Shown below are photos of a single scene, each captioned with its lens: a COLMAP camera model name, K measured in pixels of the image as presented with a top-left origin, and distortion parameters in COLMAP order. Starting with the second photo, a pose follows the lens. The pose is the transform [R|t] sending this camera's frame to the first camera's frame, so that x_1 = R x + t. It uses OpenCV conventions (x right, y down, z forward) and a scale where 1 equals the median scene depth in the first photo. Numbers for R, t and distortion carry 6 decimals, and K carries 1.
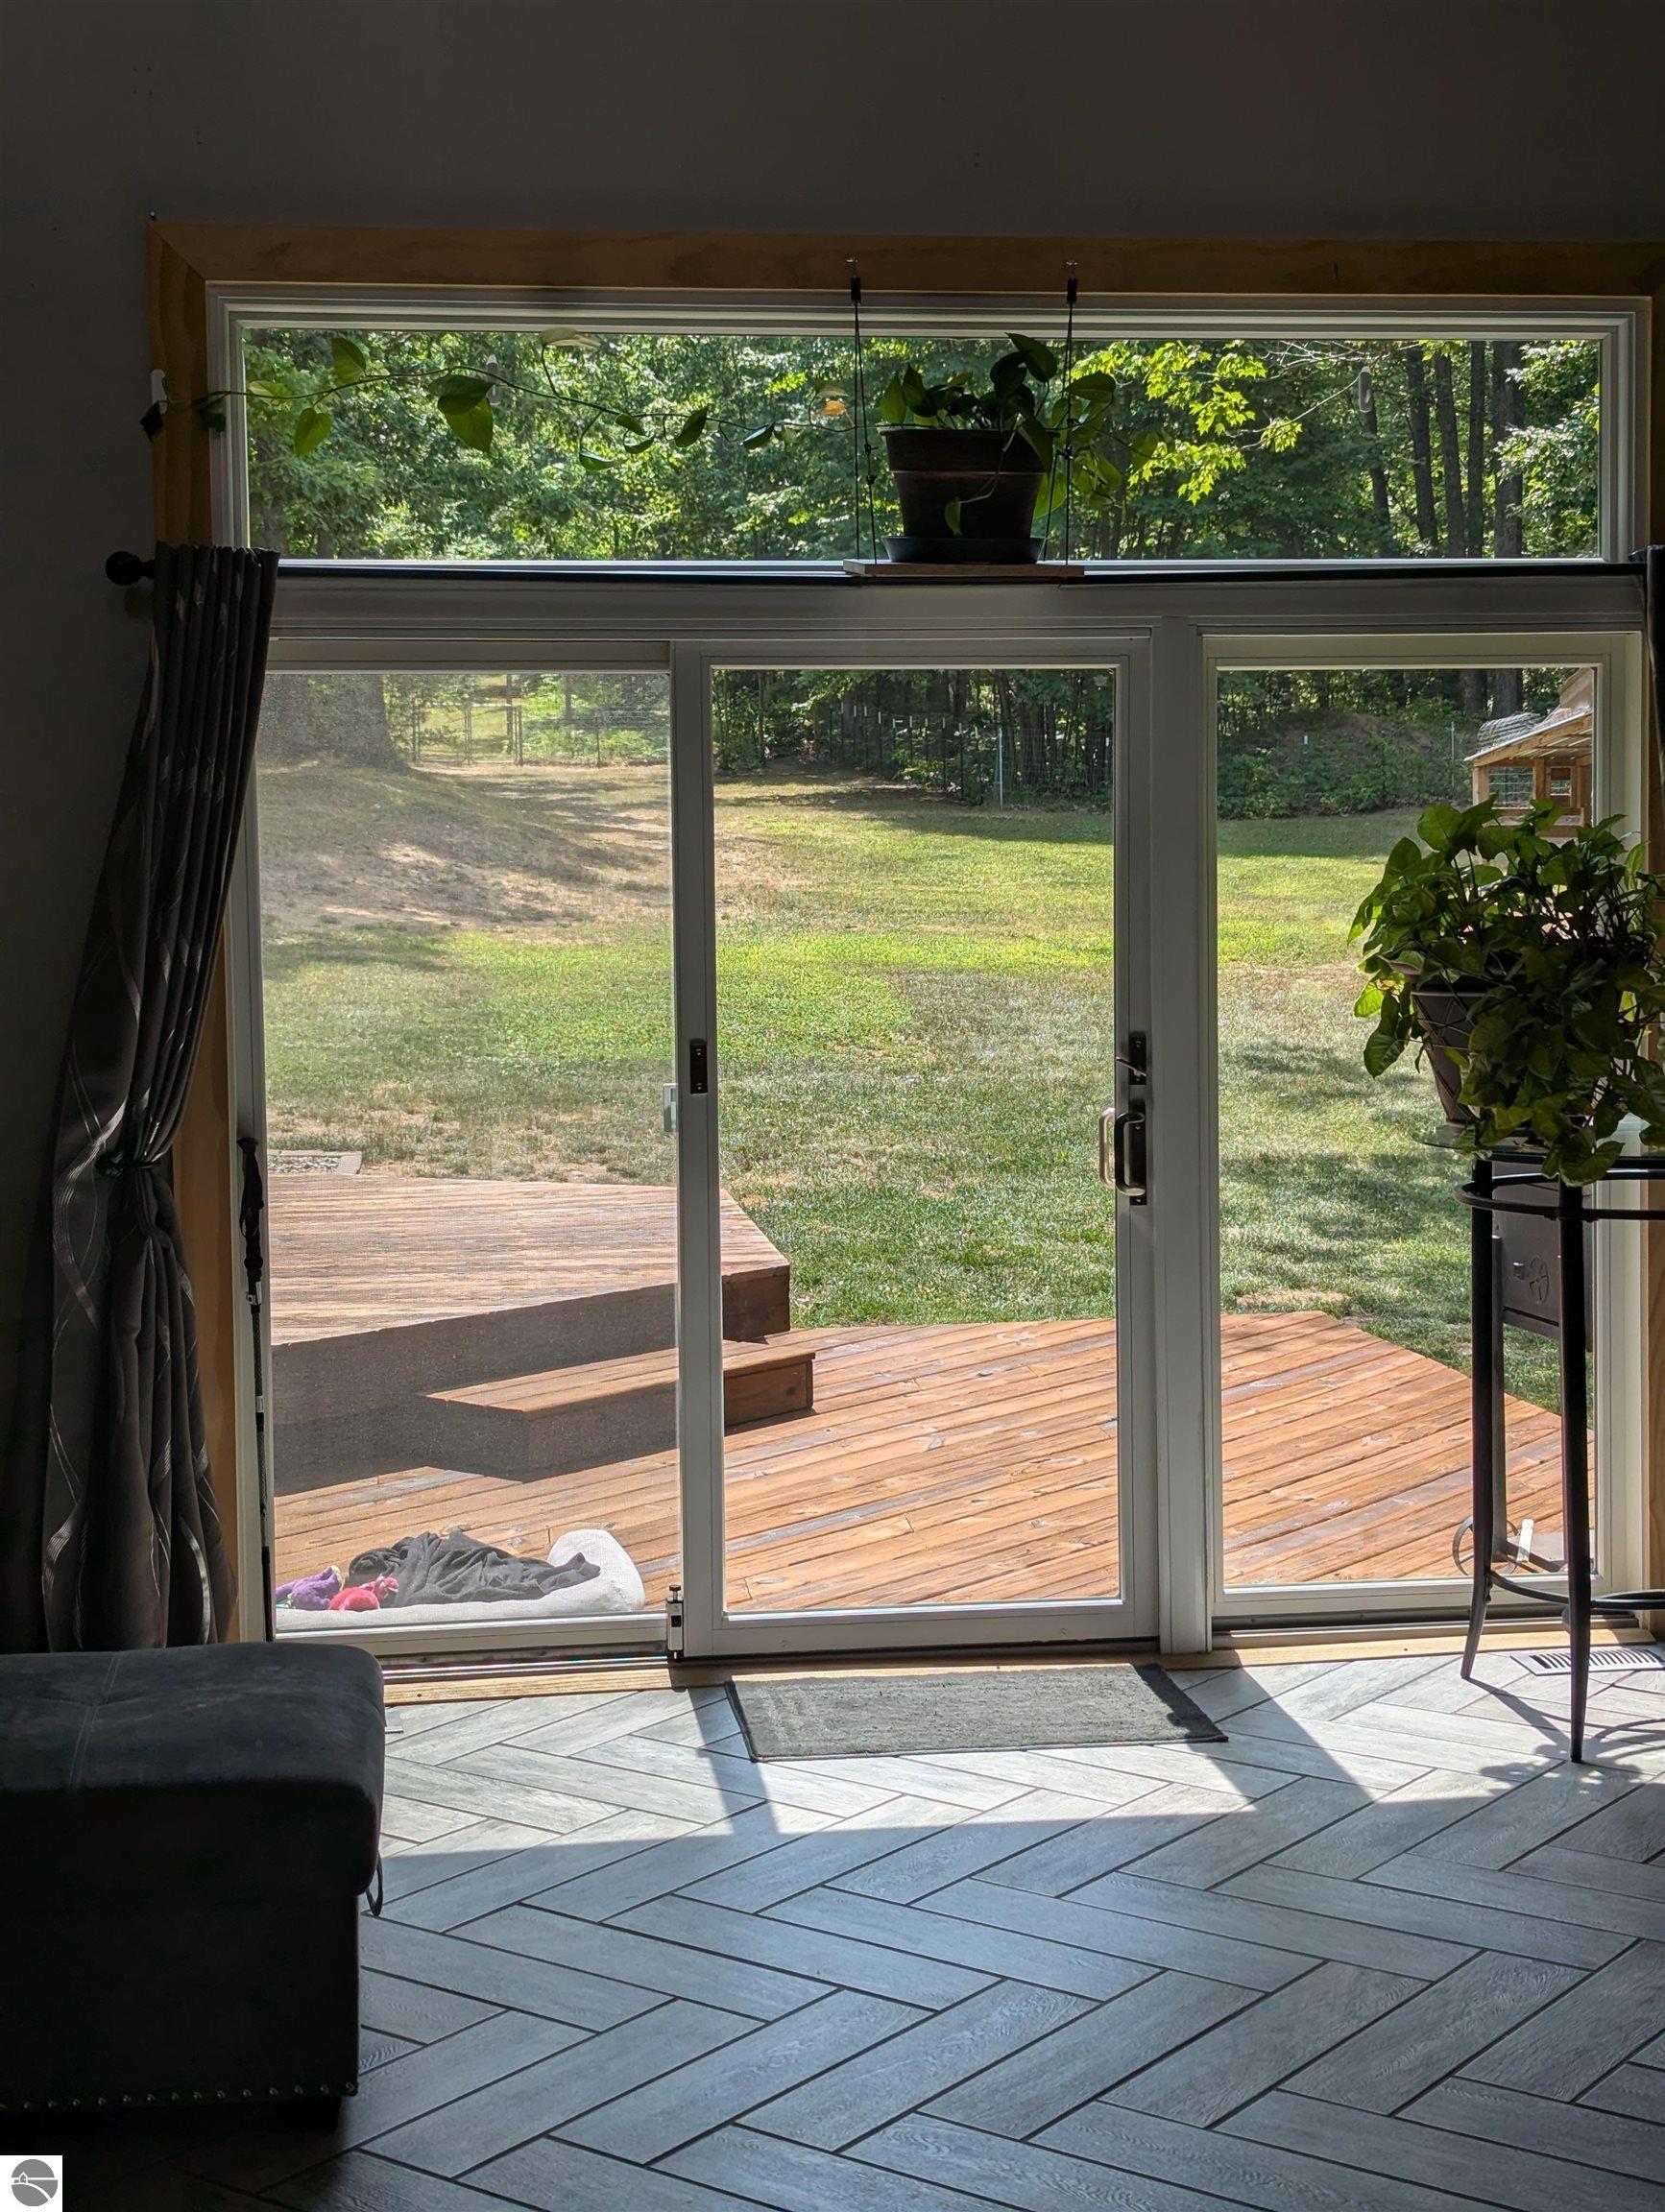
lens RADIAL K [[3073.4, 0, 833.6], [0, 3073.4, 1105.1], [0, 0, 1]] dist [-0.006931, 0.000000]
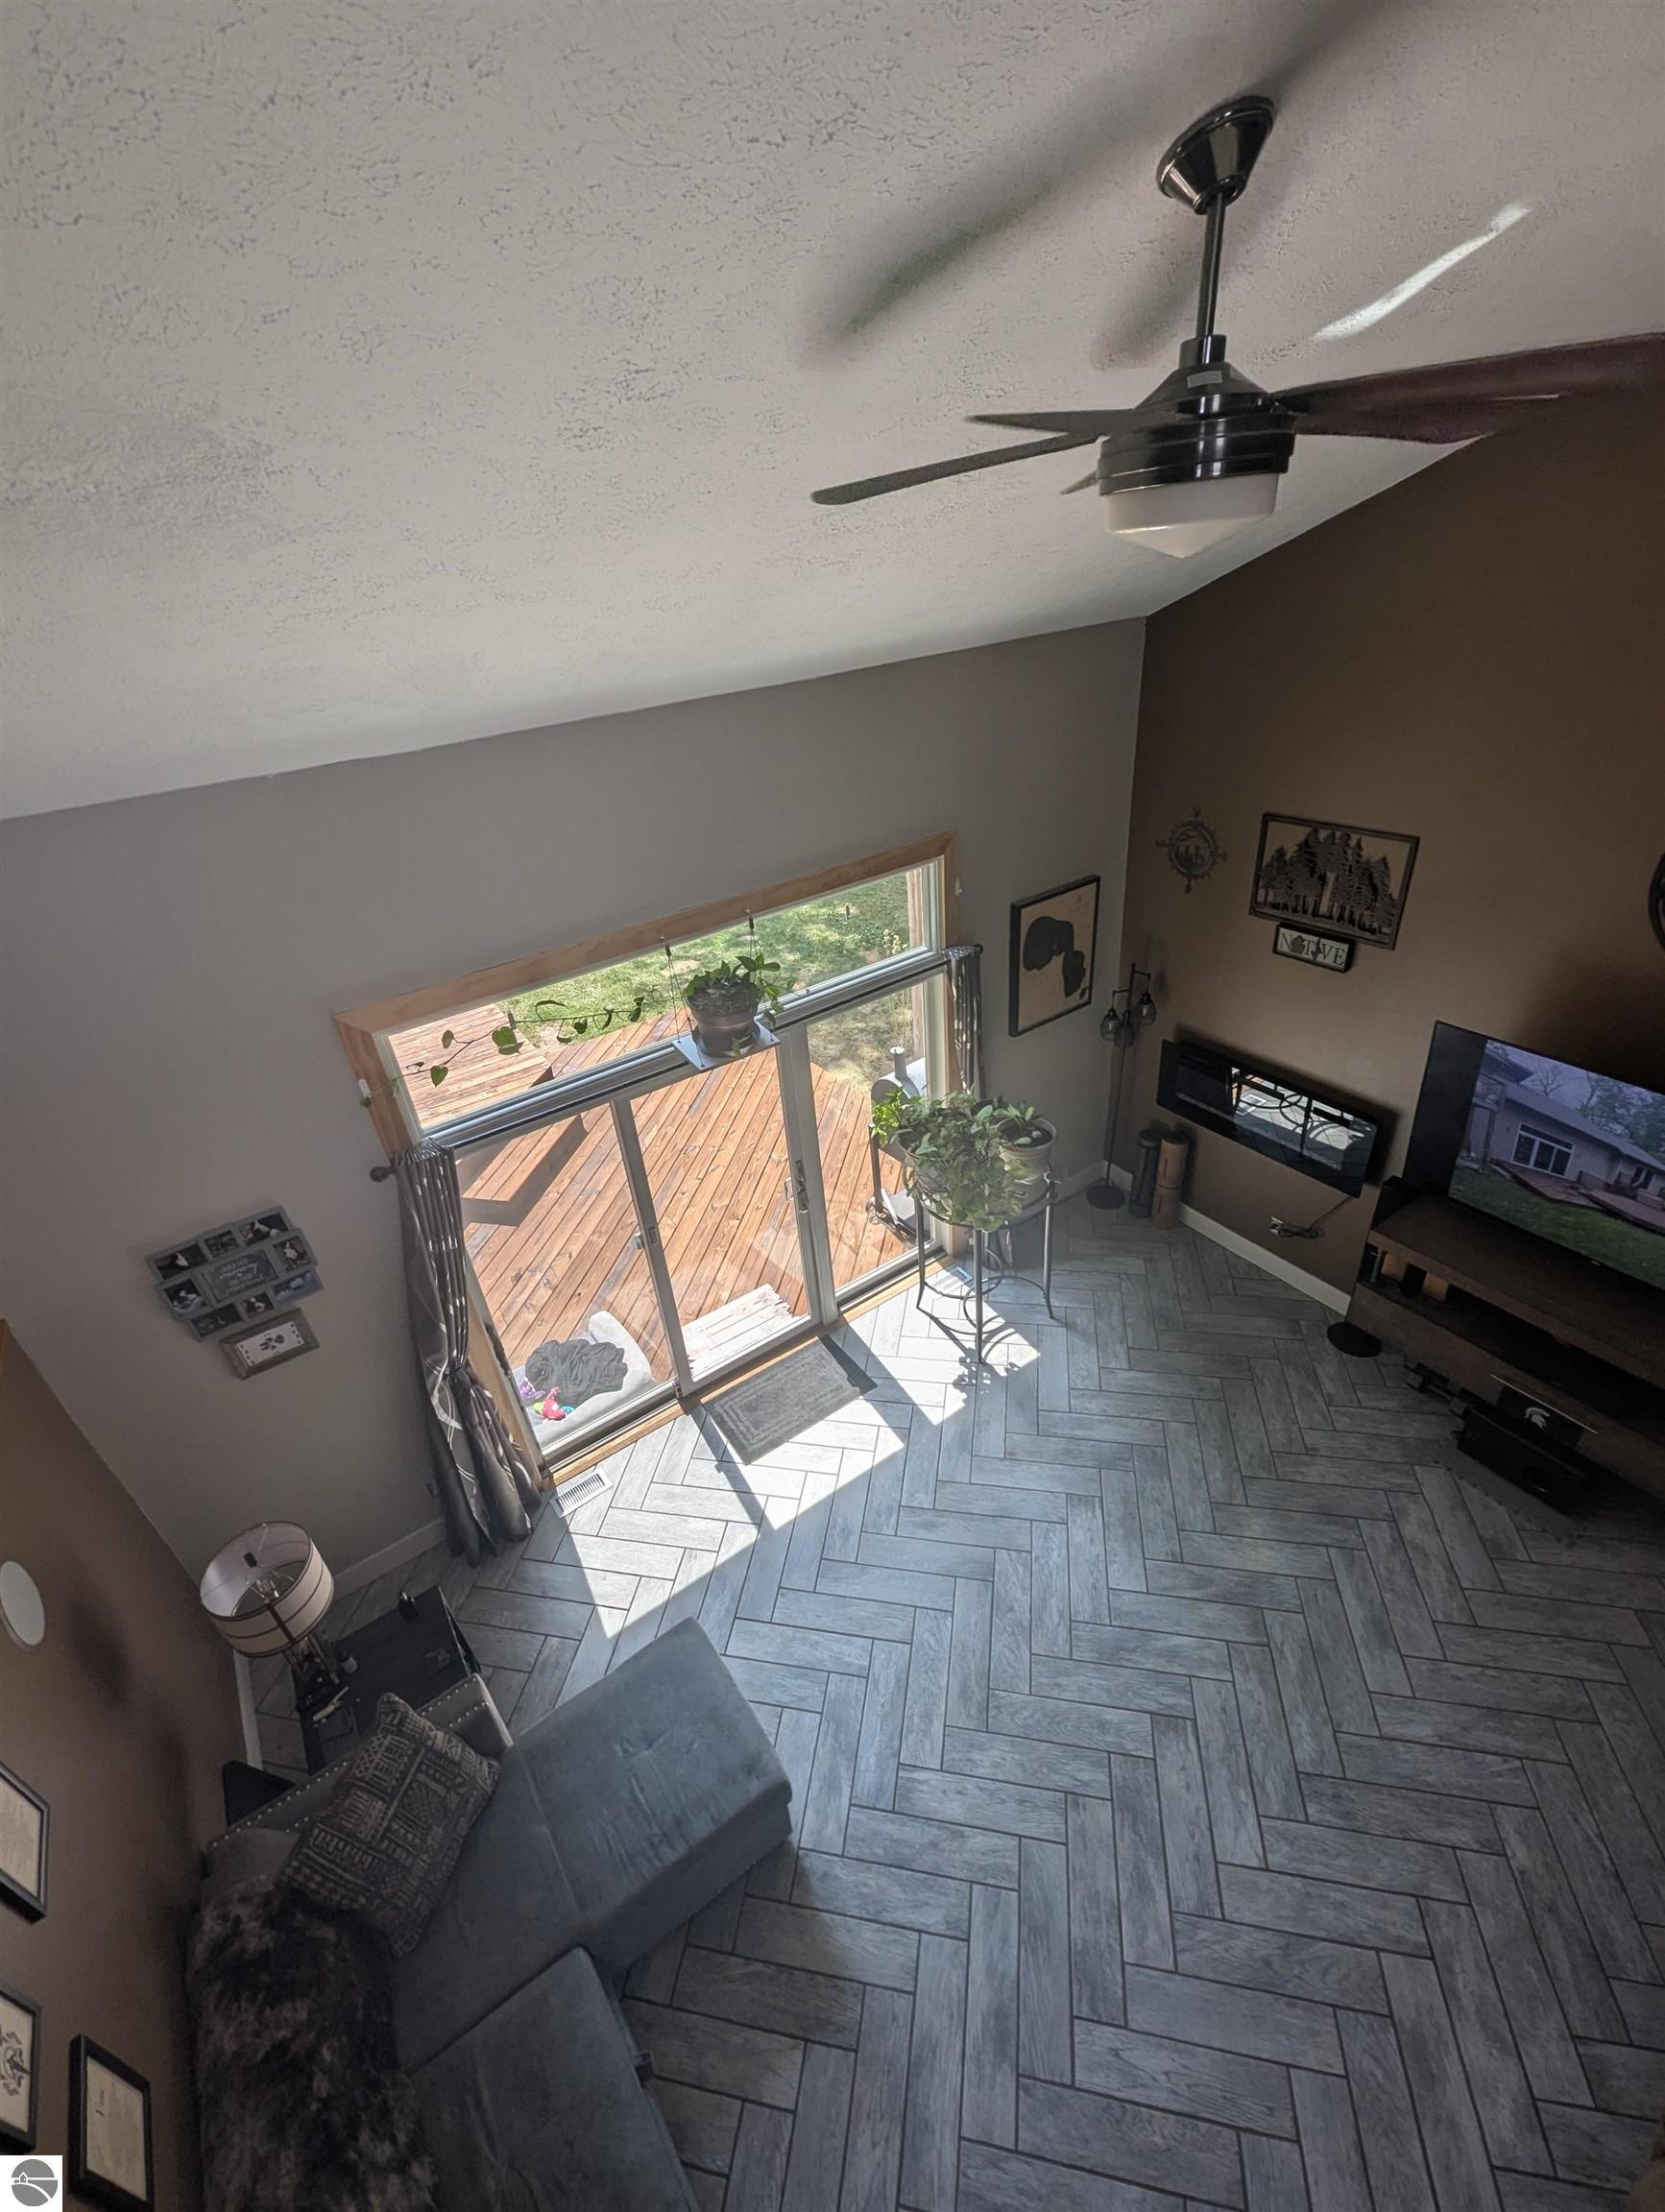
lens RADIAL K [[927.9, 0, 815.4], [0, 927.9, 1095.4], [0, 0, 1]] dist [-0.002987, -0.000540]
pose [[0.896686, -0.283880, 0.339656, -0.161860], [0.112140, 0.887940, 0.446080, -0.476950], [-0.428227, -0.361905, 0.828038, 0.351480]]
